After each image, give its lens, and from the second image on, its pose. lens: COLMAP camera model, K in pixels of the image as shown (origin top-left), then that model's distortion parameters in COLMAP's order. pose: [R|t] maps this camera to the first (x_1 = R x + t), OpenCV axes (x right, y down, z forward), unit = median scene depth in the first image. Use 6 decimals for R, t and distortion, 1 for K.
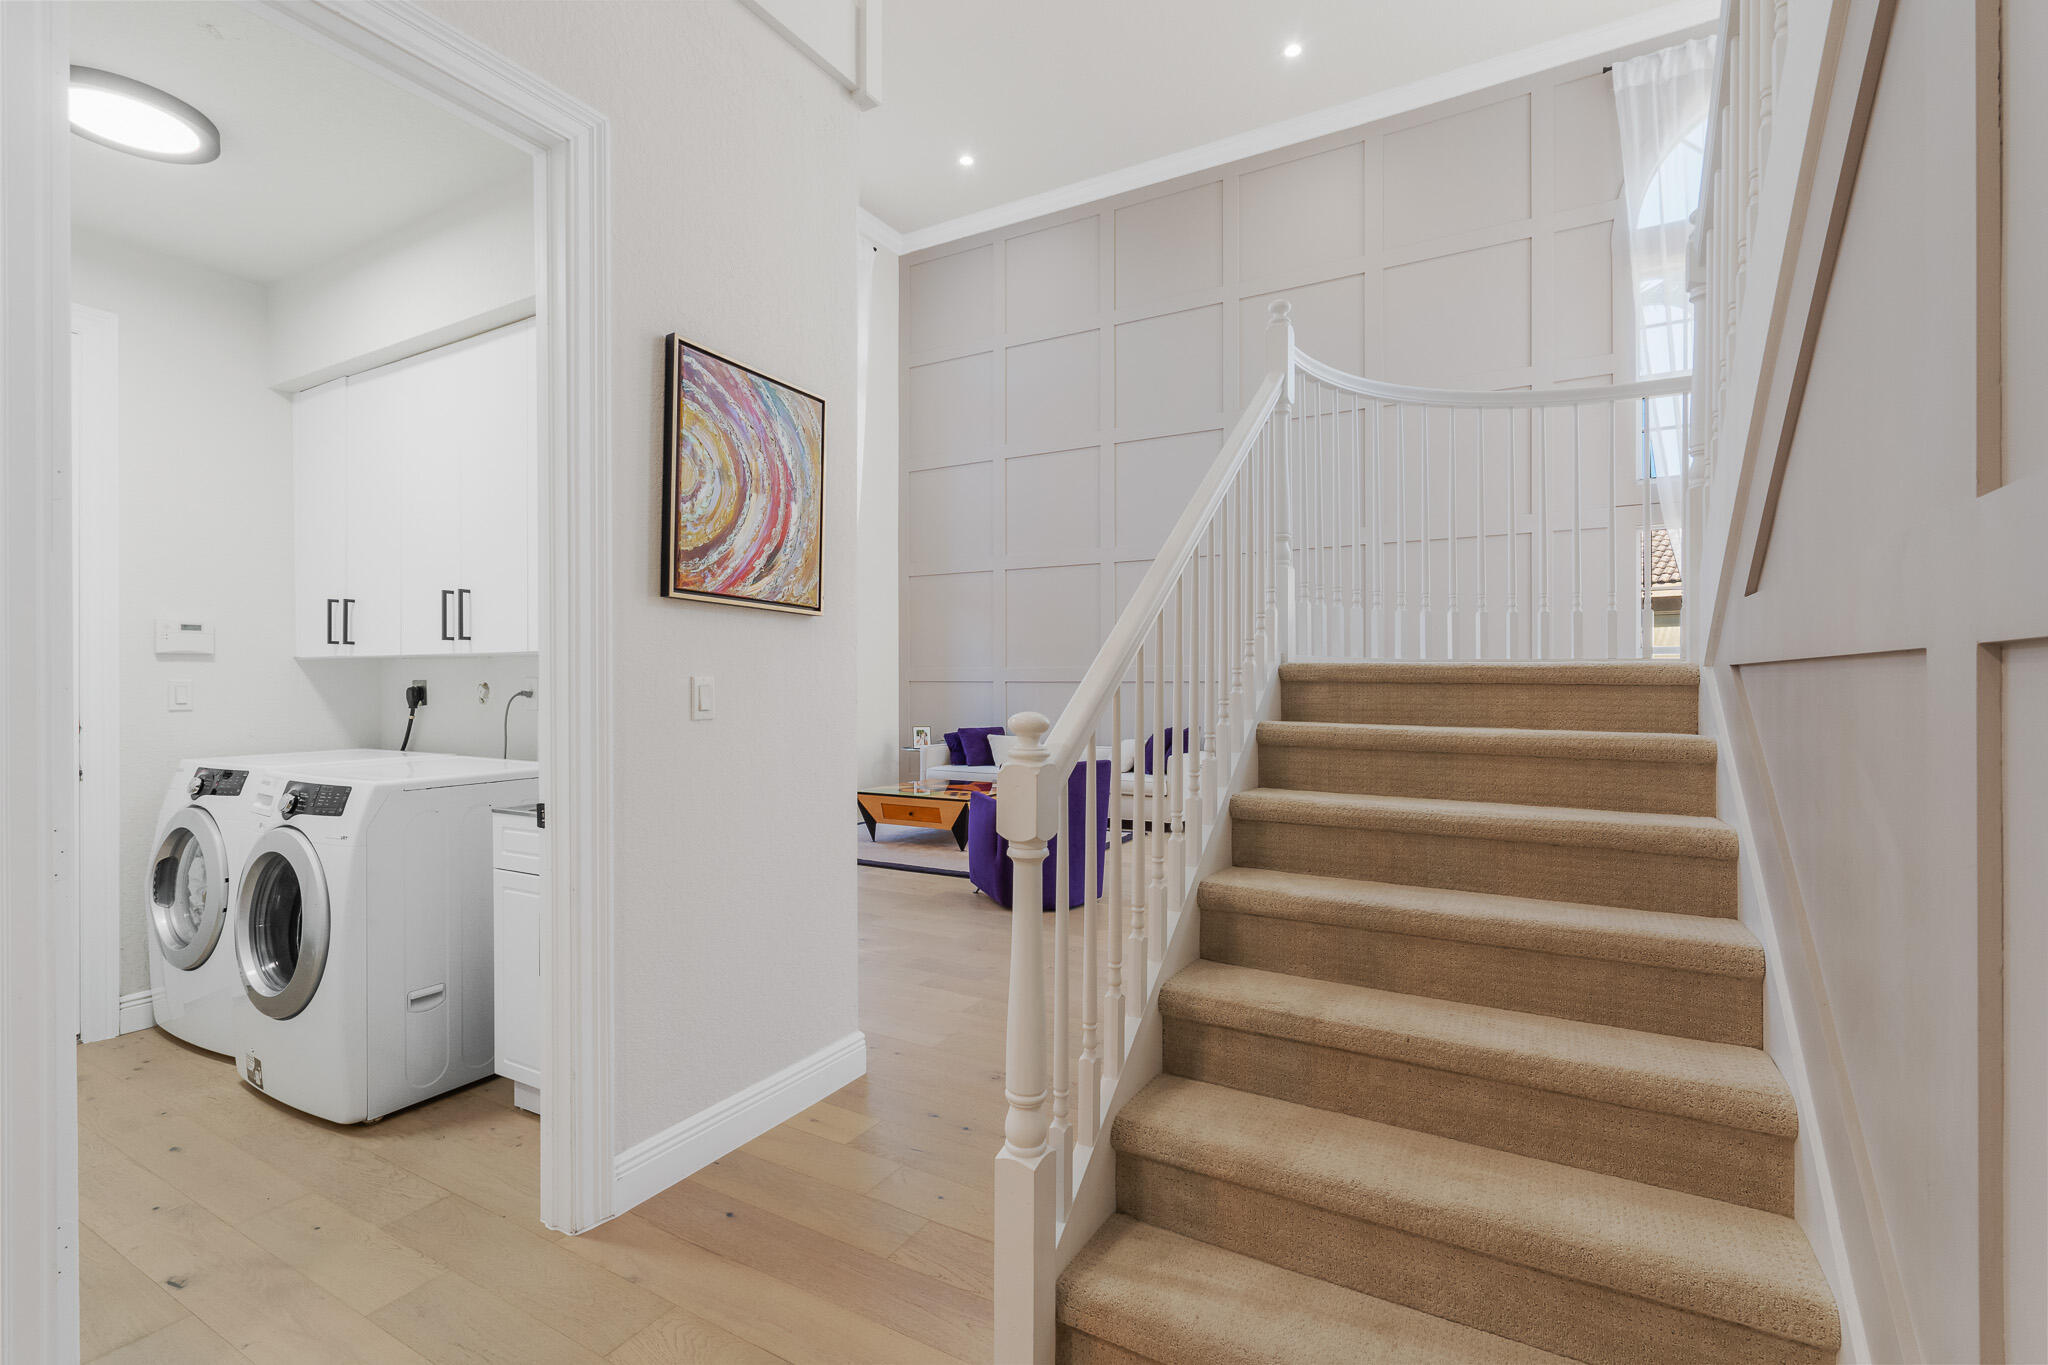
lens RADIAL K [[920.8, 0, 1016.7], [0, 920.8, 682.3], [0, 0, 1]] dist [-0.005225, 0.002858]
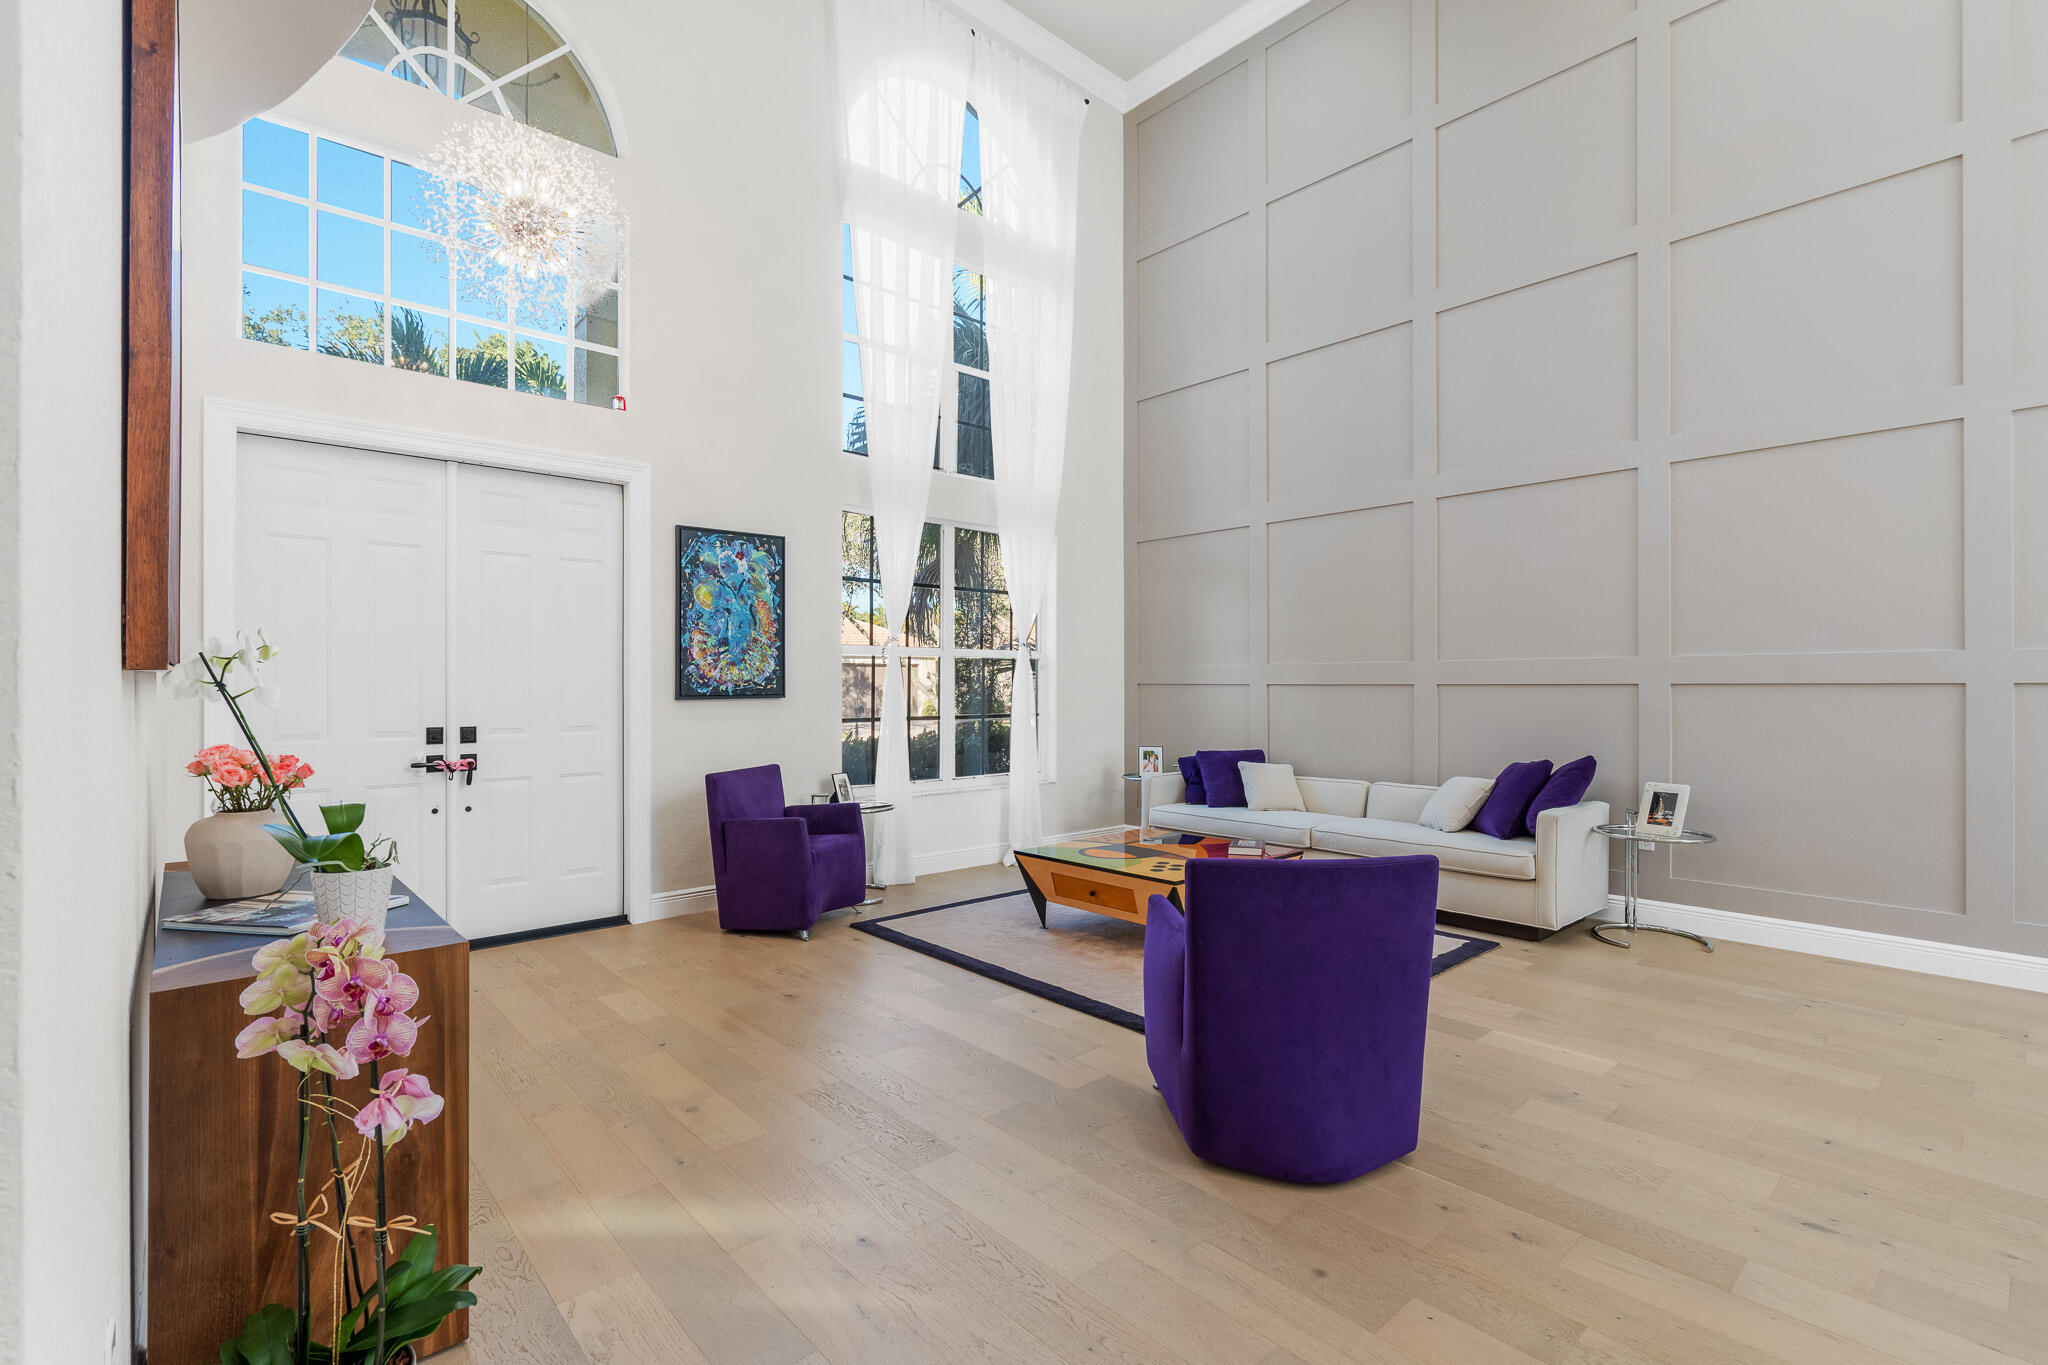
lens RADIAL K [[920.8, 0, 1041.7], [0, 920.8, 684.9], [0, 0, 1]] dist [-0.005225, 0.002858]
pose [[0.956230, -0.000307, -0.292615, 0.028996], [0.000314, 1.000000, -0.000024, -0.000614], [0.292615, -0.000069, 0.956230, 0.293734]]
